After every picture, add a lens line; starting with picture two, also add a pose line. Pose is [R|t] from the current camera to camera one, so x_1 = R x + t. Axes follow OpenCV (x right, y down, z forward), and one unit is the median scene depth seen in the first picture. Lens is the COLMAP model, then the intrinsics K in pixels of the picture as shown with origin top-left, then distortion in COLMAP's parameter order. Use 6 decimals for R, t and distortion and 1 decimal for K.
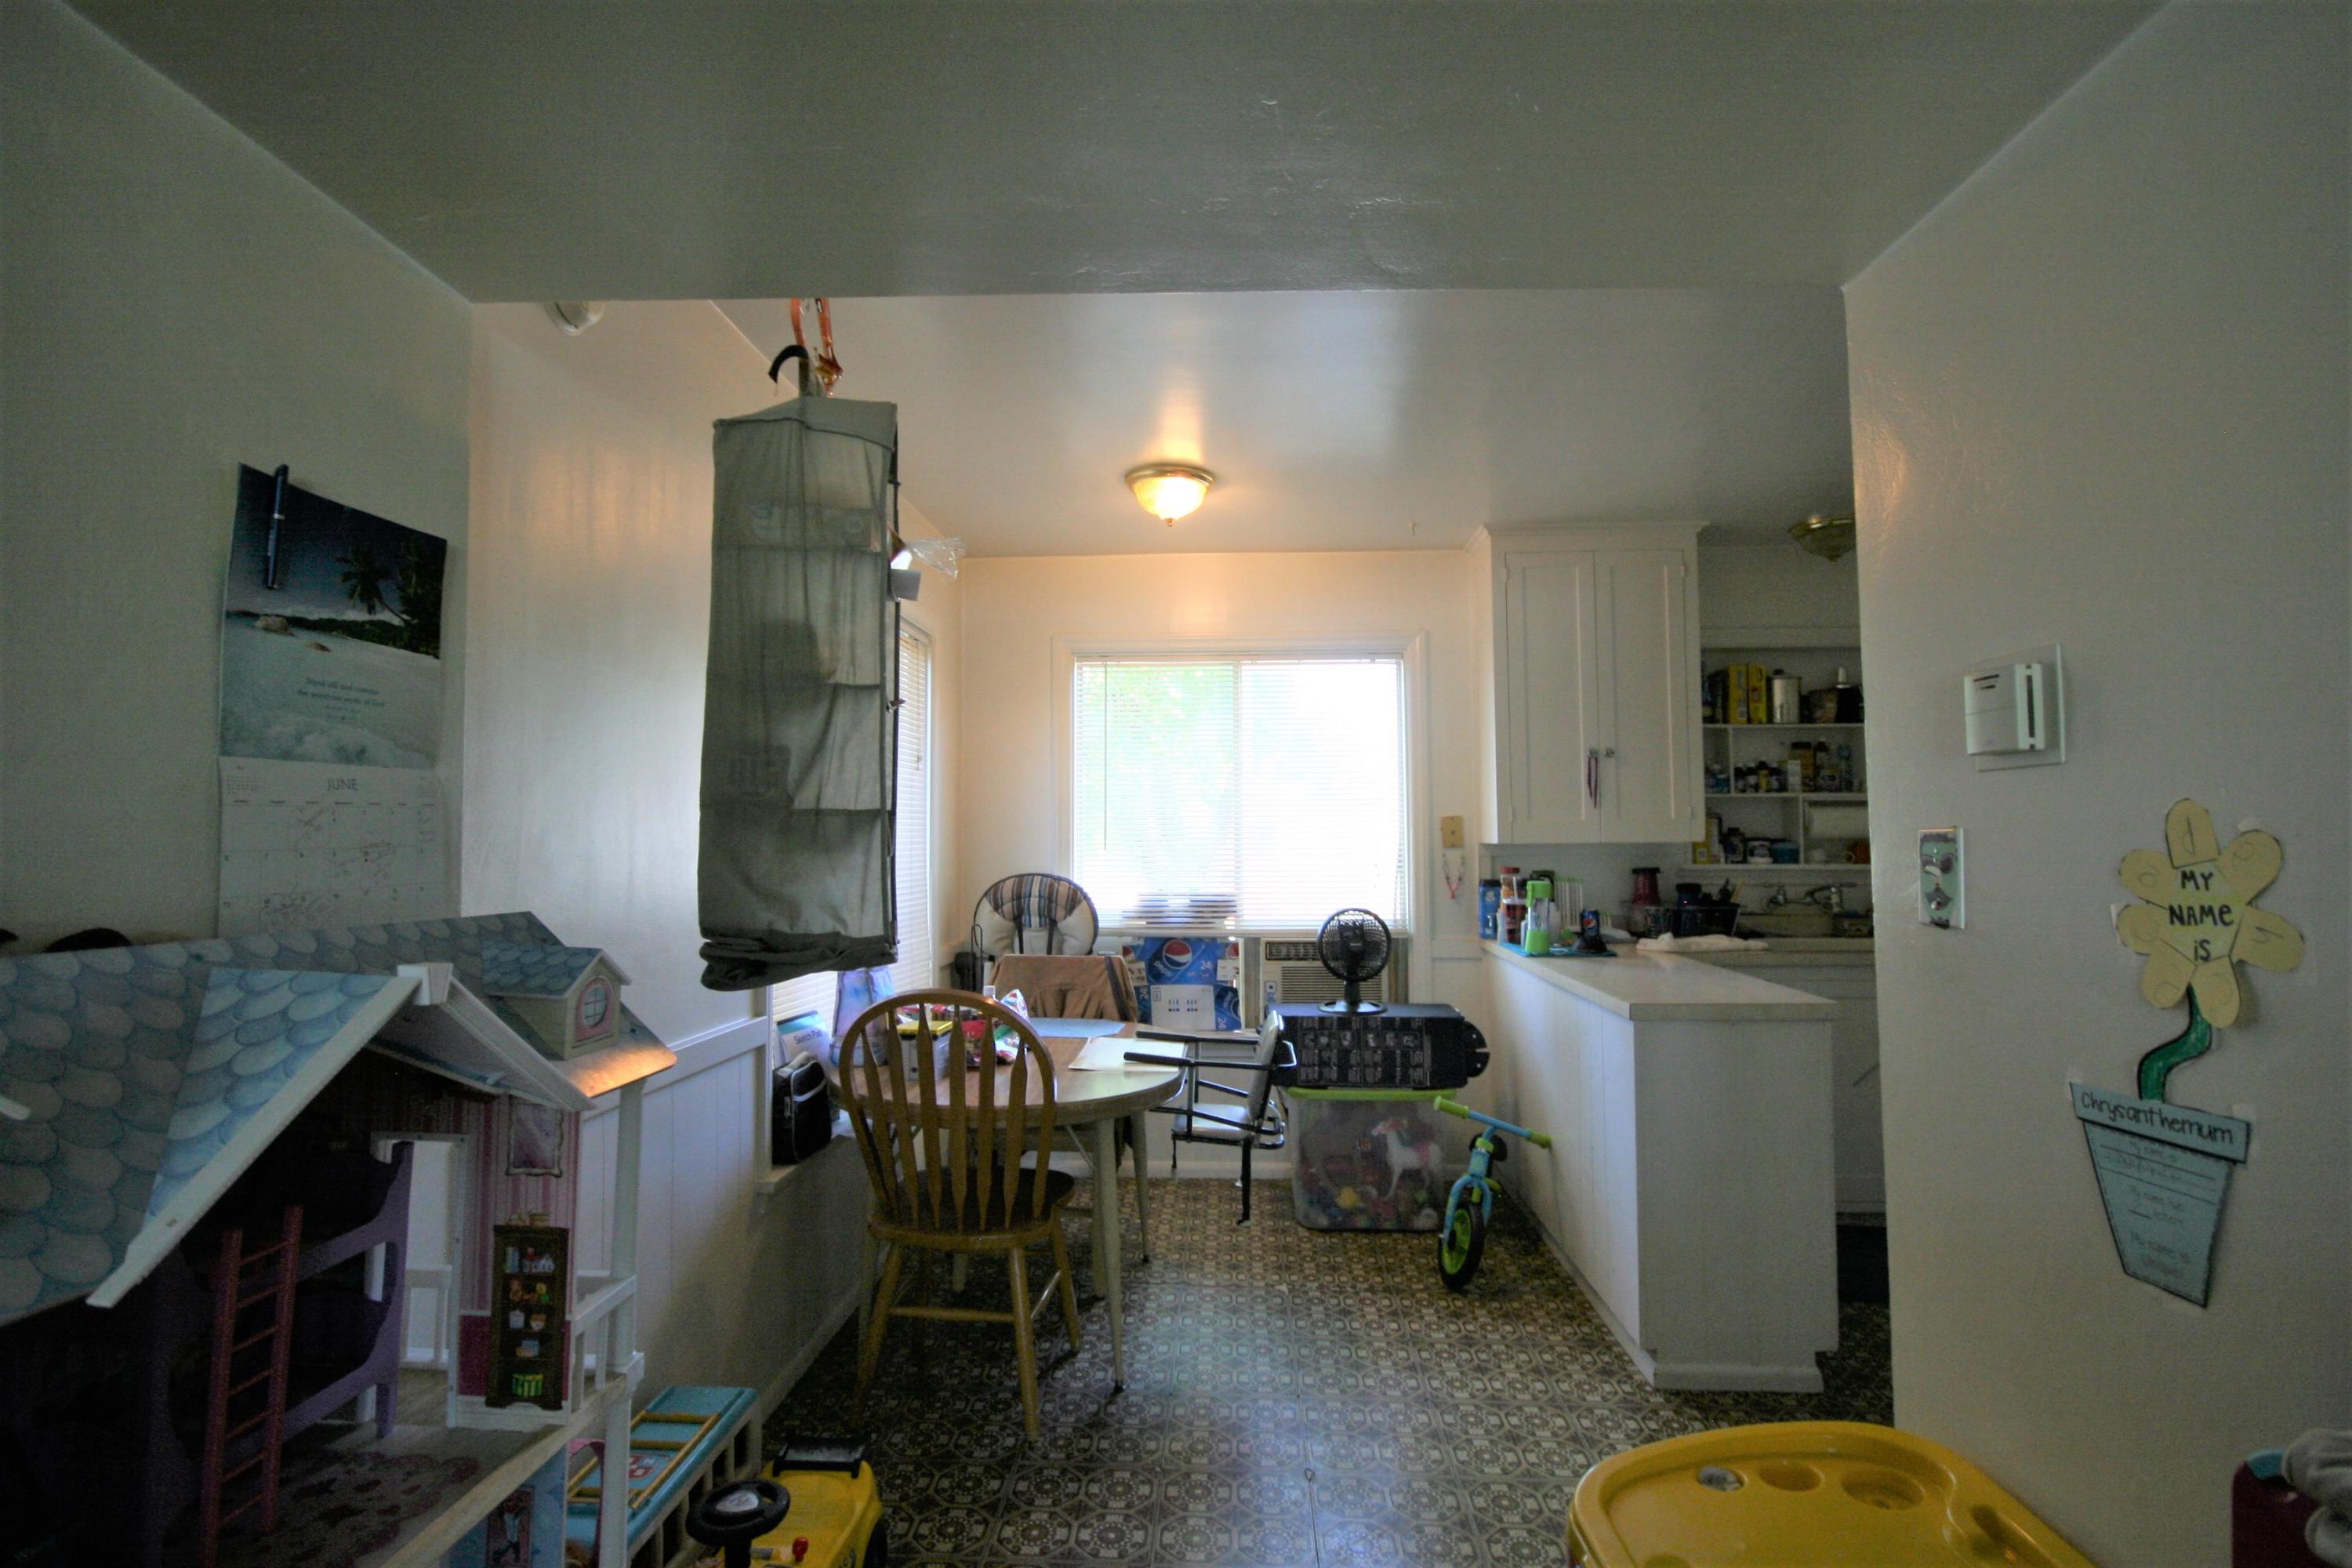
lens RADIAL K [[1099.7, 0, 1183.4], [0, 1099.7, 794.5], [0, 0, 1]] dist [-0.000022, 0.001266]
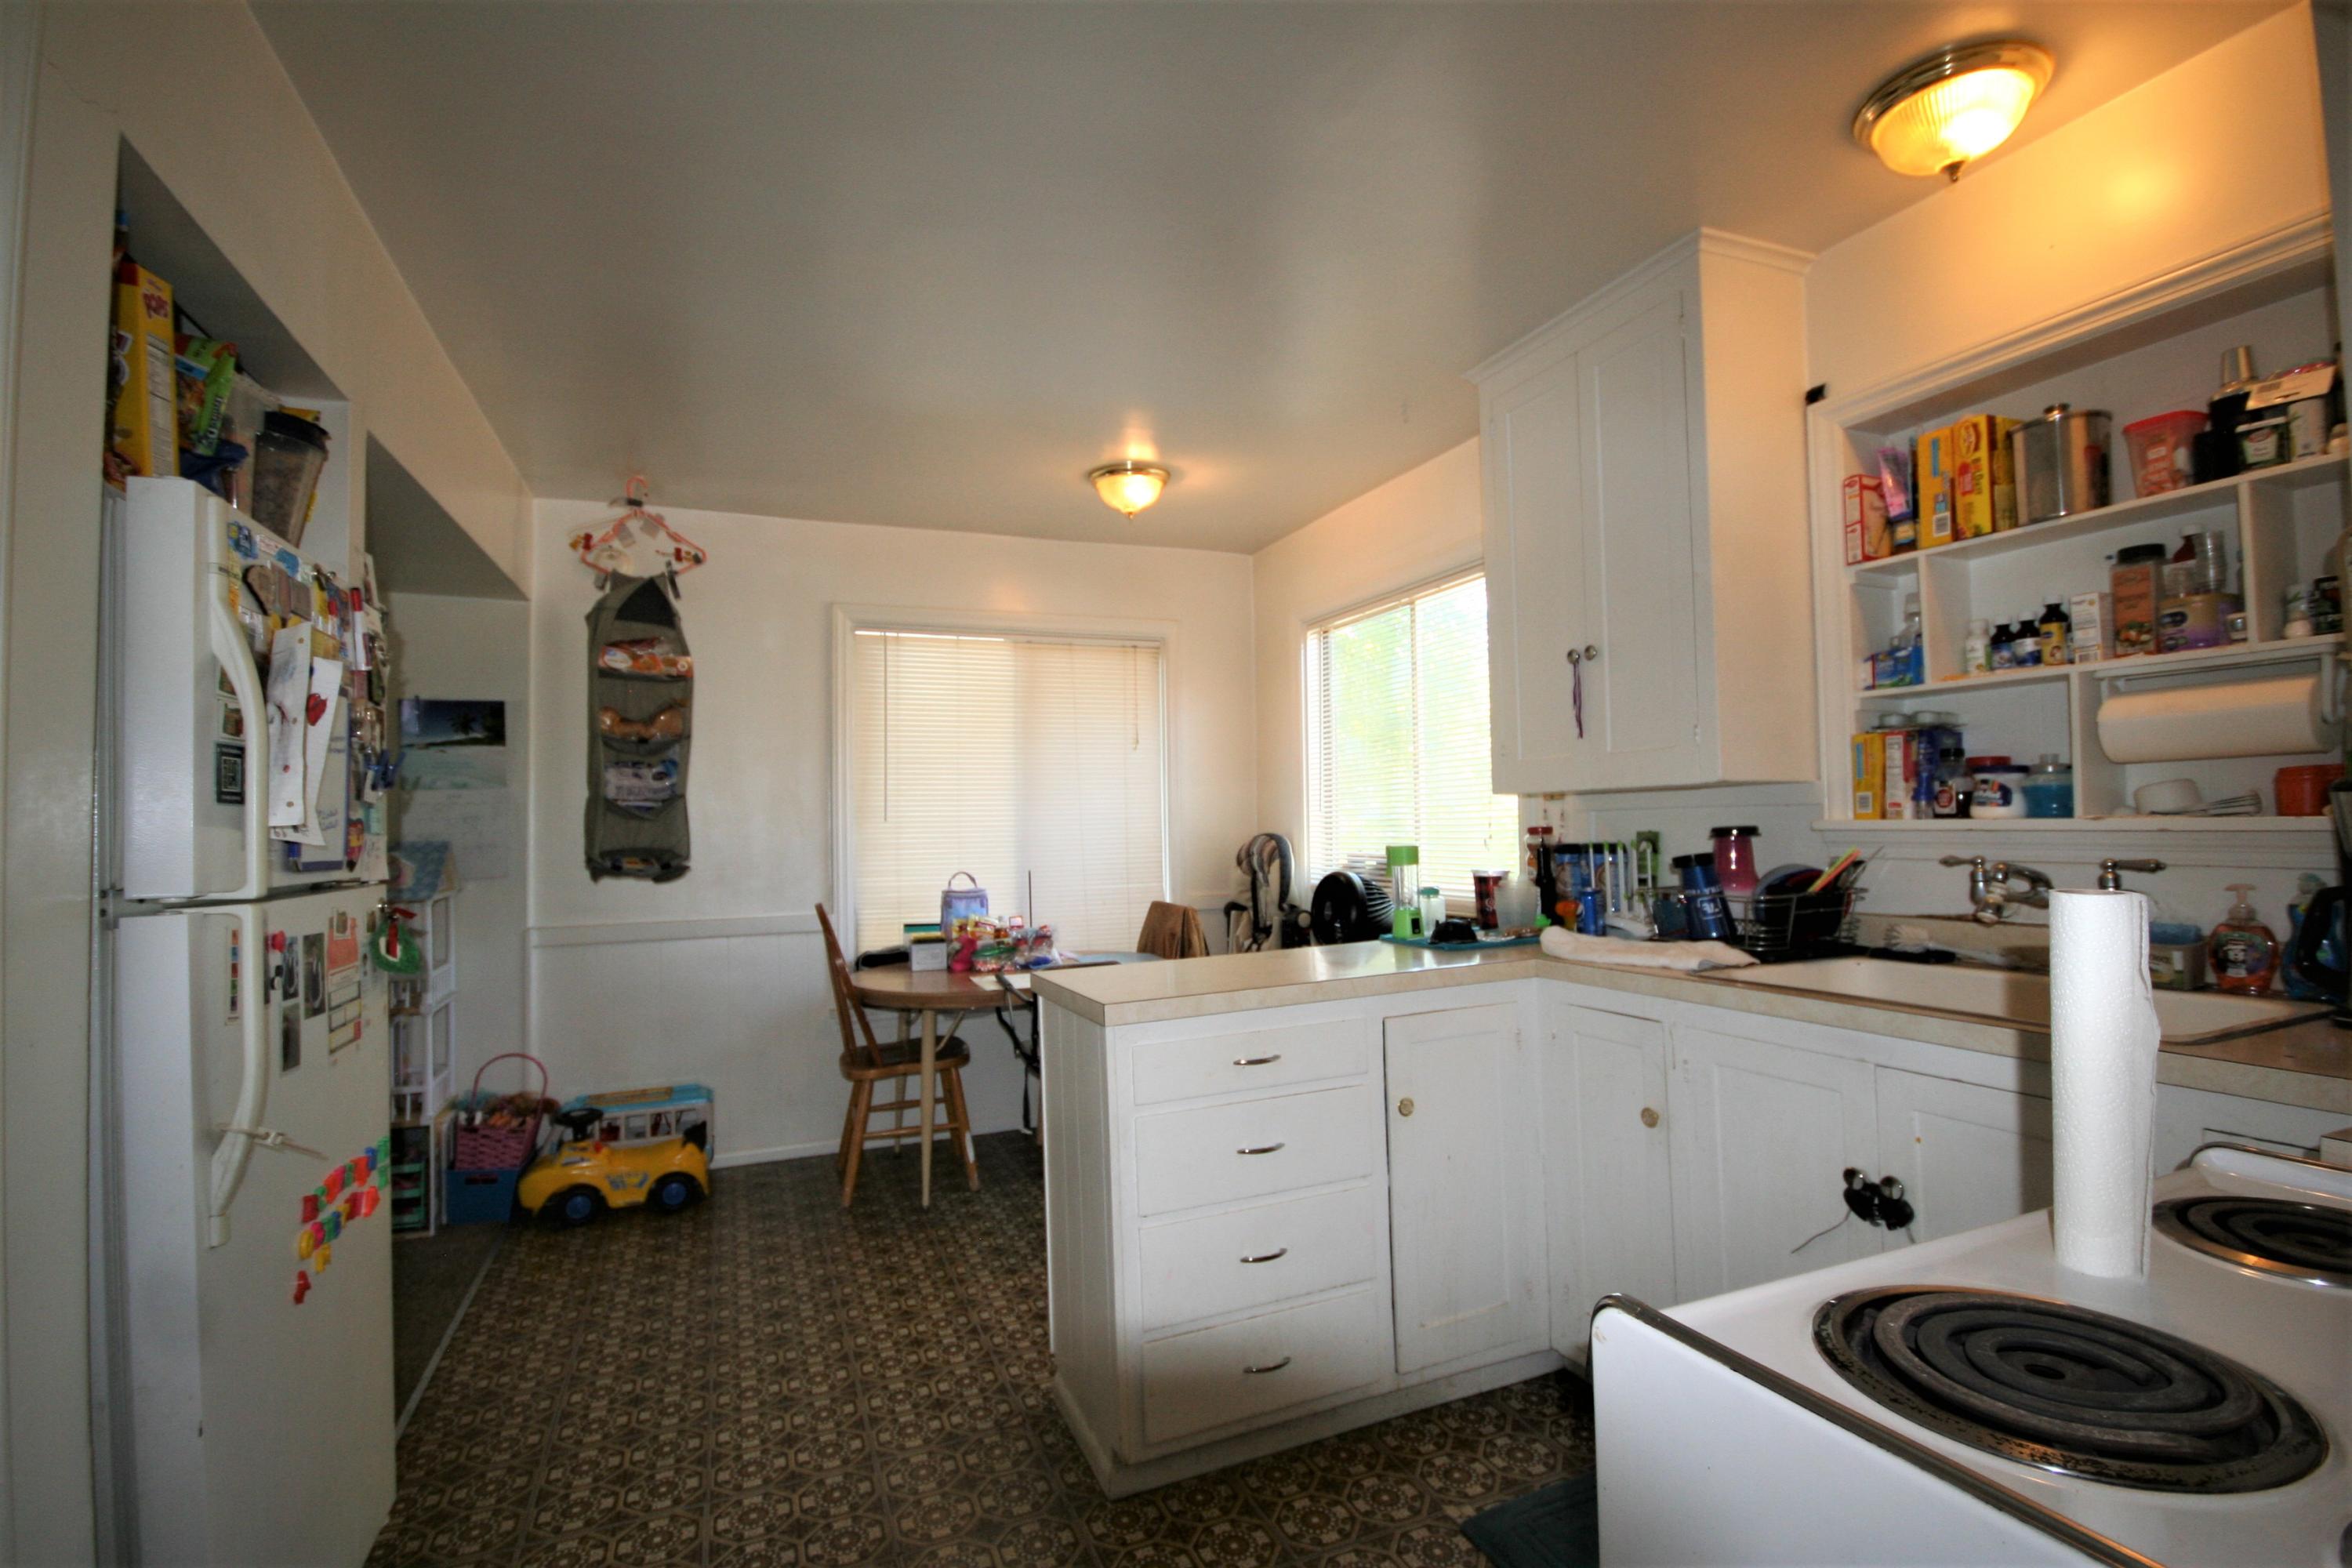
lens RADIAL K [[1099.7, 0, 1183.4], [0, 1099.7, 794.5], [0, 0, 1]] dist [-0.000022, 0.001266]
pose [[0.423823, -0.027842, -0.905317, 0.849543], [0.058526, 0.998280, -0.003302, 0.034113], [0.903852, -0.051586, 0.424723, 0.477003]]
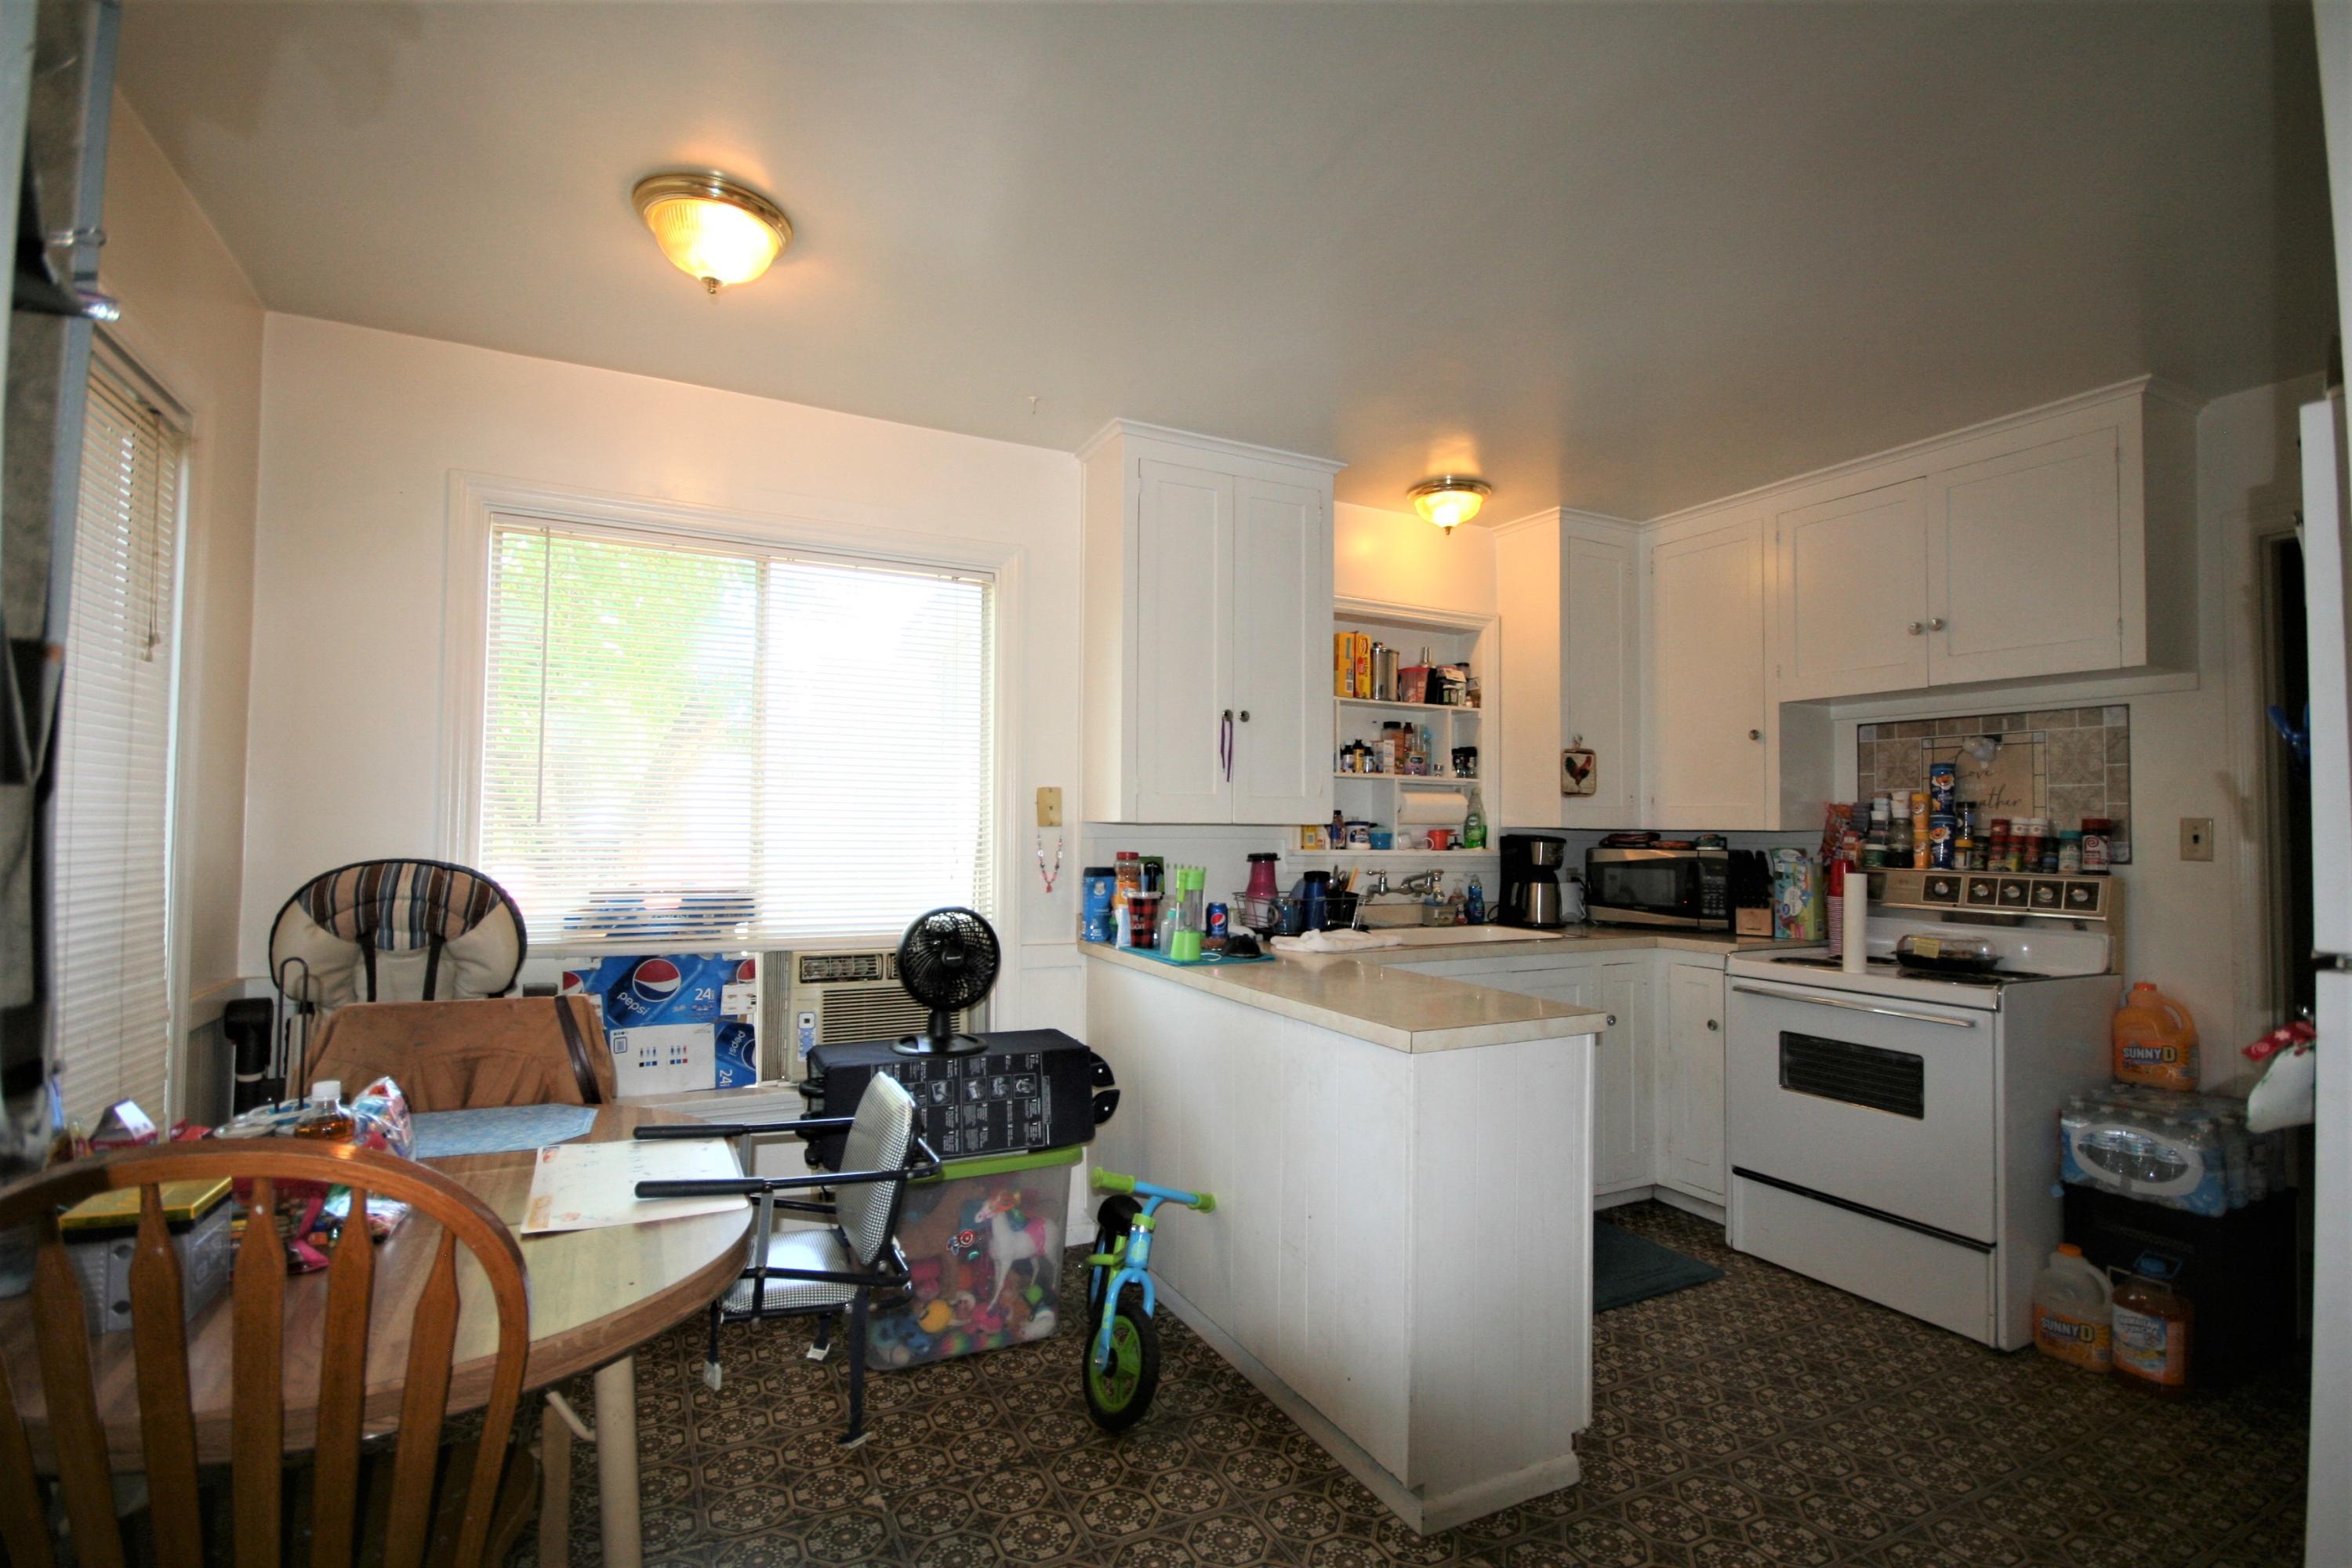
lens RADIAL K [[1099.7, 0, 1183.4], [0, 1099.7, 794.5], [0, 0, 1]] dist [-0.000022, 0.001266]
pose [[0.864429, 0.030716, 0.501816, -0.072645], [-0.037294, 0.999300, 0.003075, 0.020033], [-0.501370, -0.021373, 0.864969, 0.284396]]
